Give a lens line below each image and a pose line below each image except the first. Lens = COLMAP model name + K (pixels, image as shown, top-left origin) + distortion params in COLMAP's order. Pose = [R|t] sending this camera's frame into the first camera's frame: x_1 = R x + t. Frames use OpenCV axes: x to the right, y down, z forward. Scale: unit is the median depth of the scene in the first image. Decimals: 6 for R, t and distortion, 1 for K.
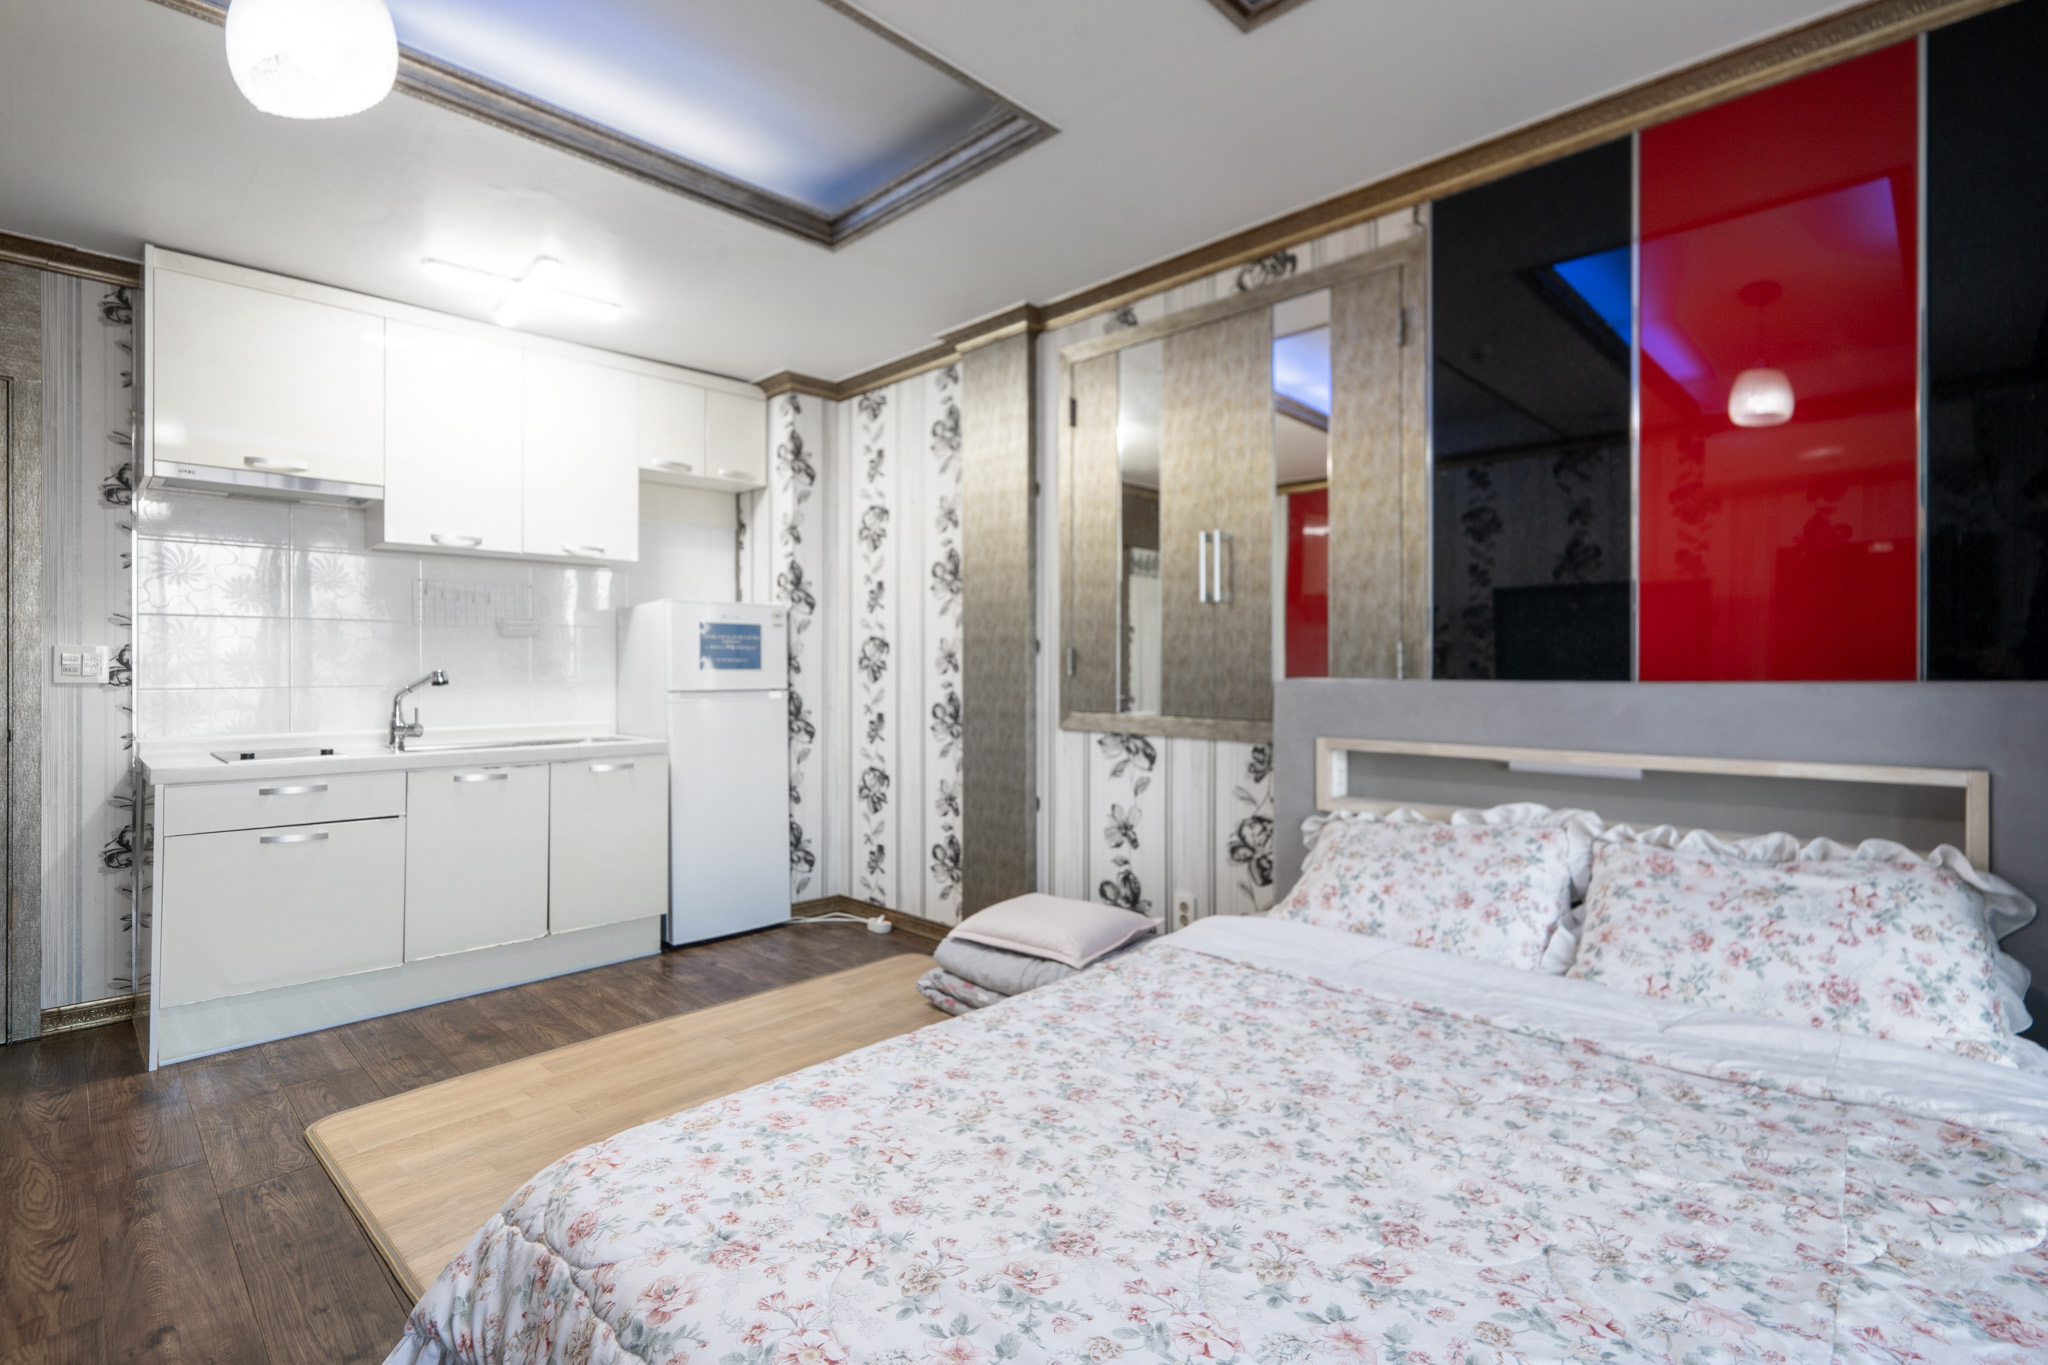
lens RADIAL K [[947.9, 0, 1027.5], [0, 947.9, 672.4], [0, 0, 1]] dist [0.001667, -0.000070]
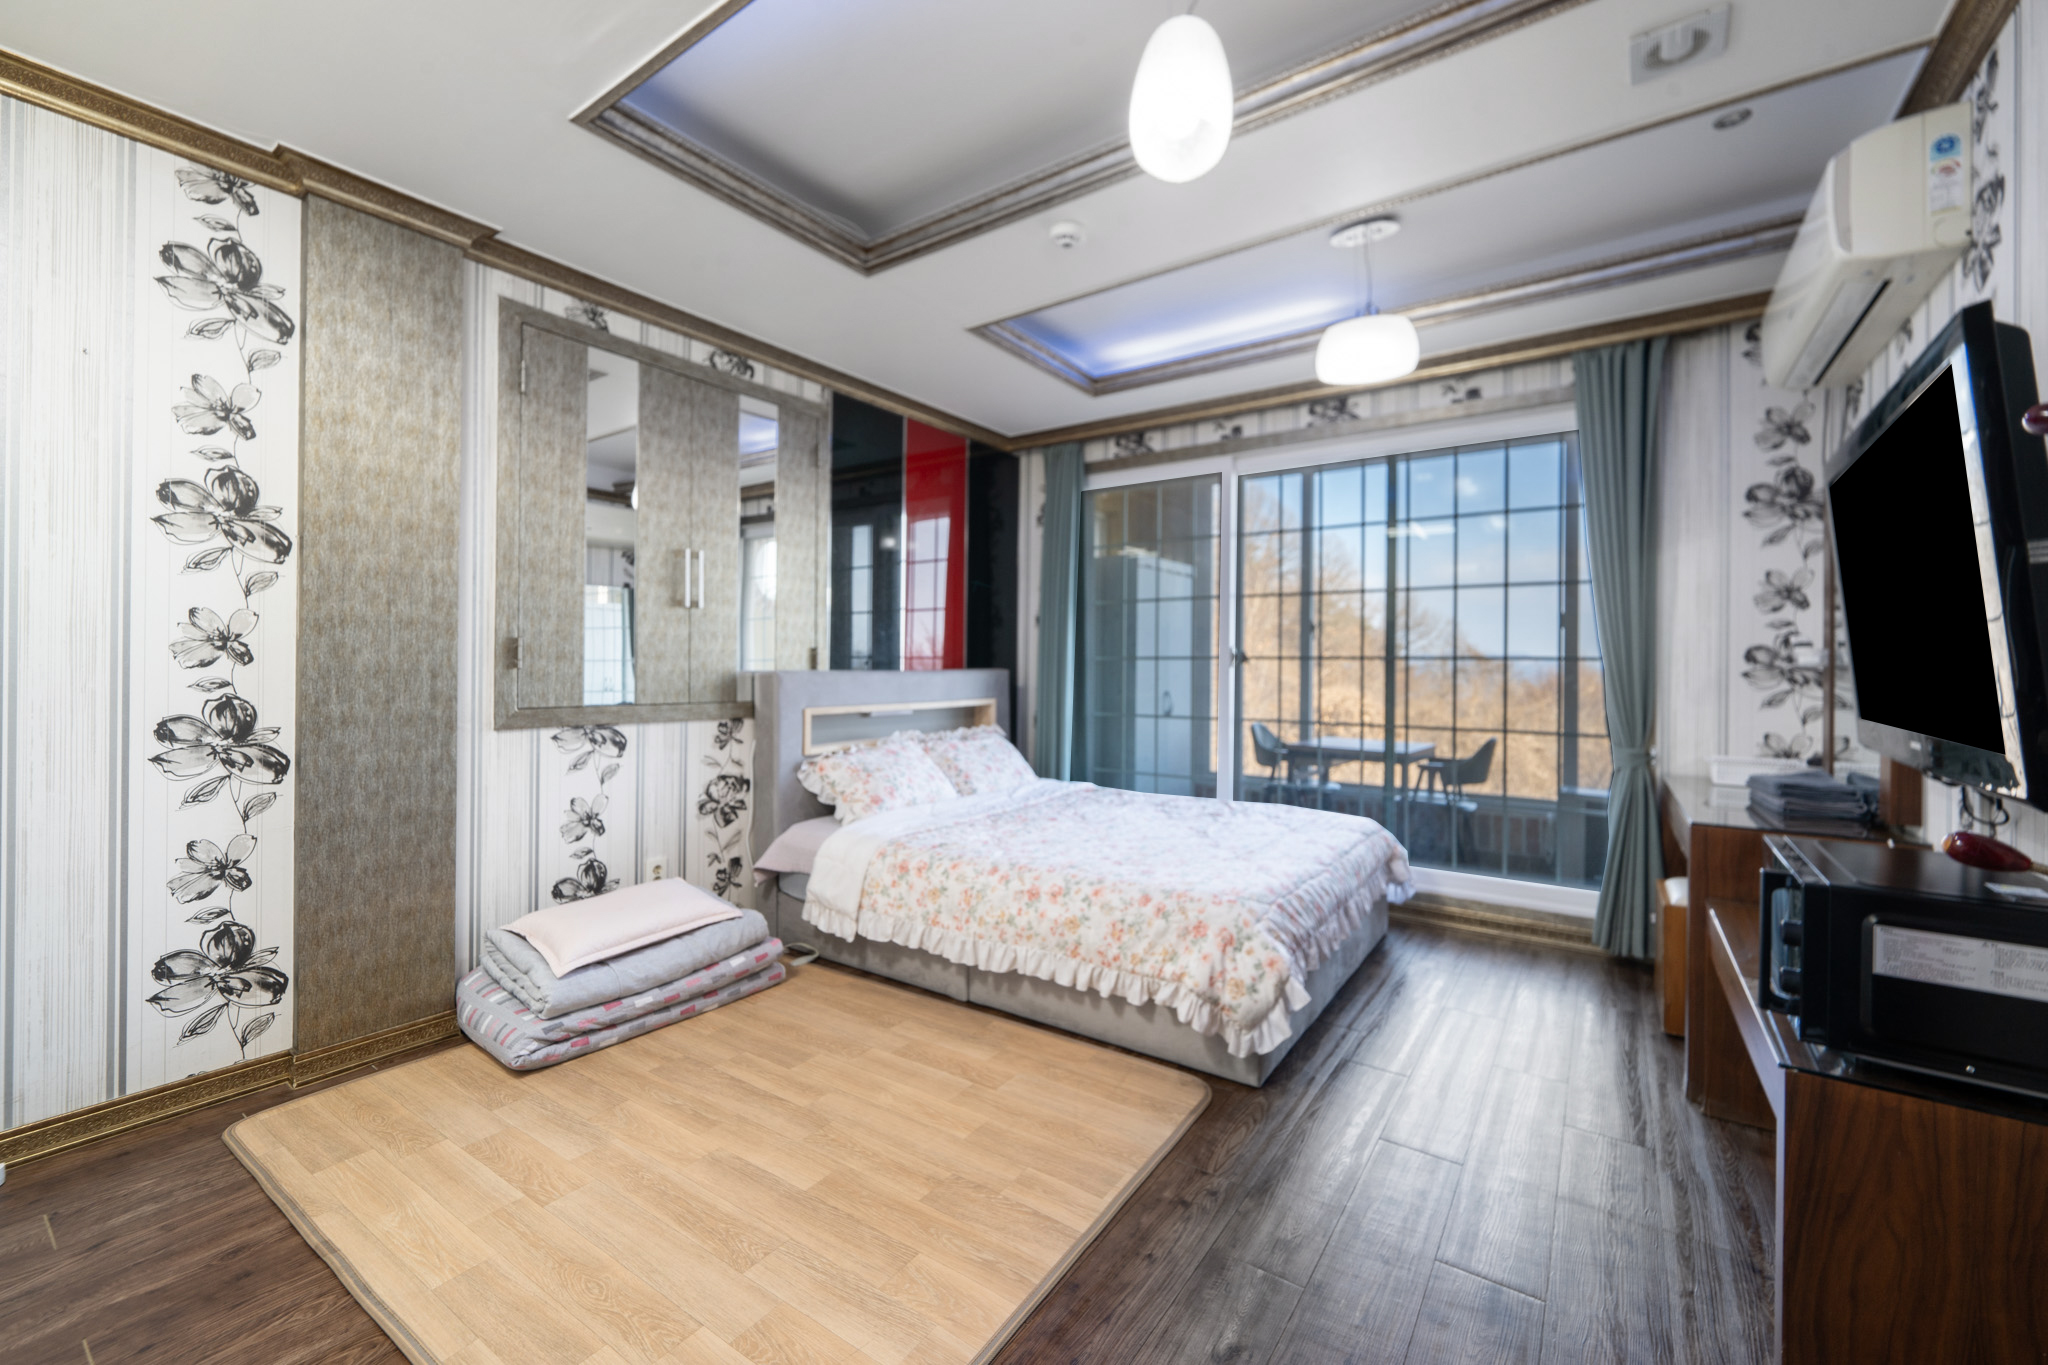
lens RADIAL K [[819.7, 0, 1063.2], [0, 819.7, 668.1], [0, 0, 1]] dist [0.003039, -0.000985]
pose [[-0.180161, -0.005786, 0.983620, -0.924842], [-0.007091, 0.999964, 0.004583, -0.004896], [-0.983612, -0.006149, -0.180195, 0.714662]]
